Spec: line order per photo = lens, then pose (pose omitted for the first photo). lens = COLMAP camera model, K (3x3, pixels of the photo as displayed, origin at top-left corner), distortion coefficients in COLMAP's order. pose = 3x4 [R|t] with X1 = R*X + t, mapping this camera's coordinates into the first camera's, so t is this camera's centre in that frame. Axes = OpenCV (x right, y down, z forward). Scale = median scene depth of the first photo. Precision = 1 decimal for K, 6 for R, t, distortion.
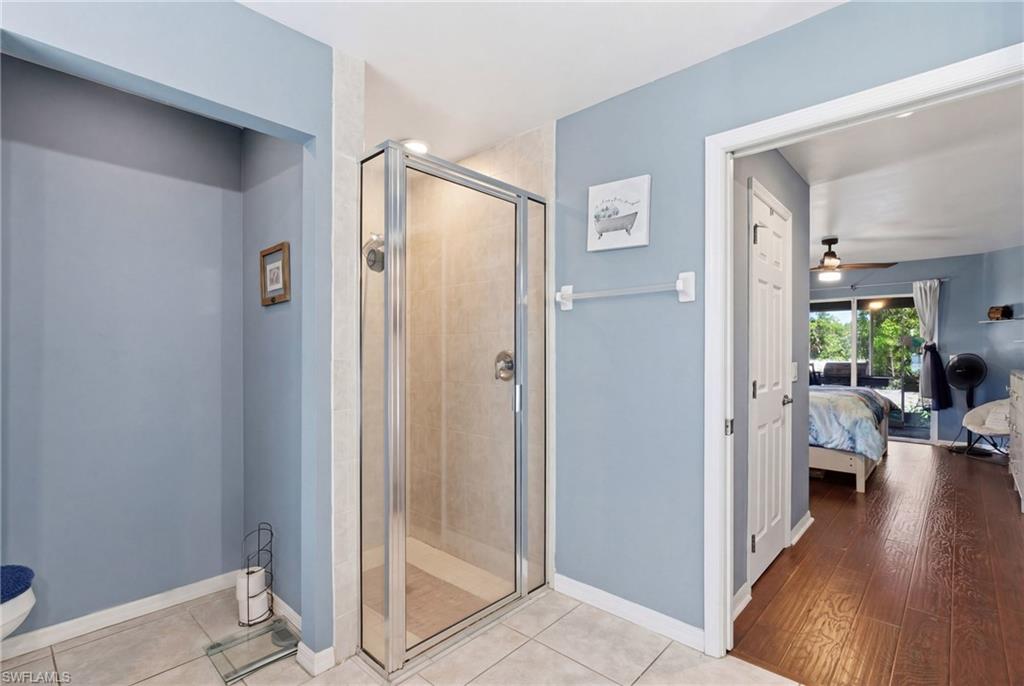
lens RADIAL K [[473.4, 0, 513.2], [0, 473.4, 350.3], [0, 0, 1]] dist [-0.003305, -0.000450]
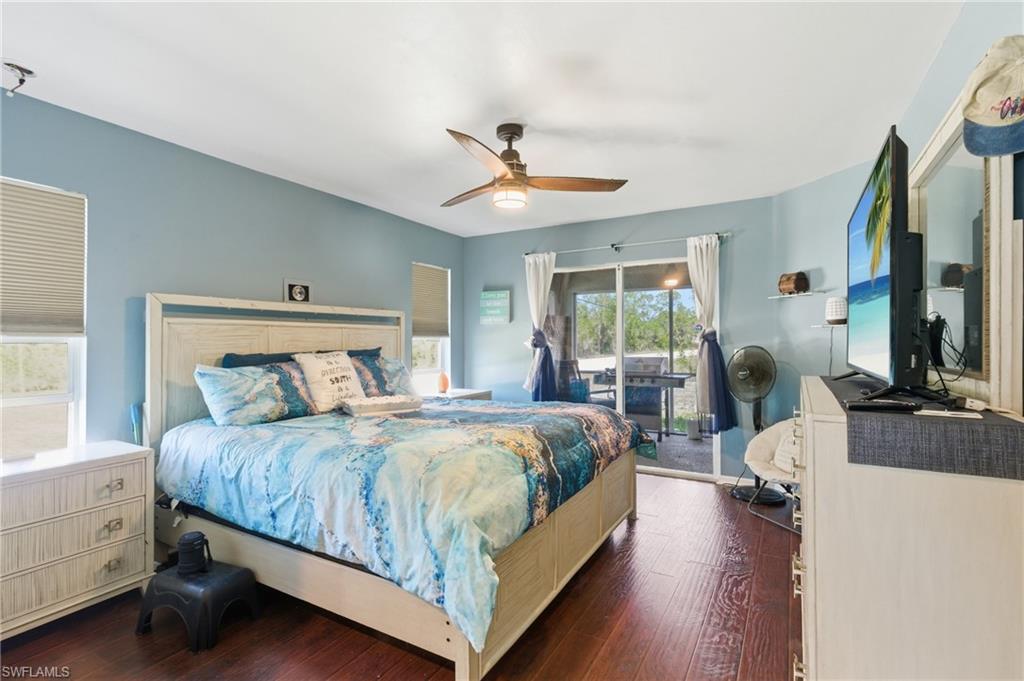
lens RADIAL K [[473.4, 0, 515.2], [0, 473.4, 336.8], [0, 0, 1]] dist [-0.003305, -0.000450]
pose [[0.972586, -0.002536, 0.232529, 0.475144], [0.005563, 0.999908, -0.012365, 0.000967], [-0.232476, 0.013320, 0.972511, 0.426840]]
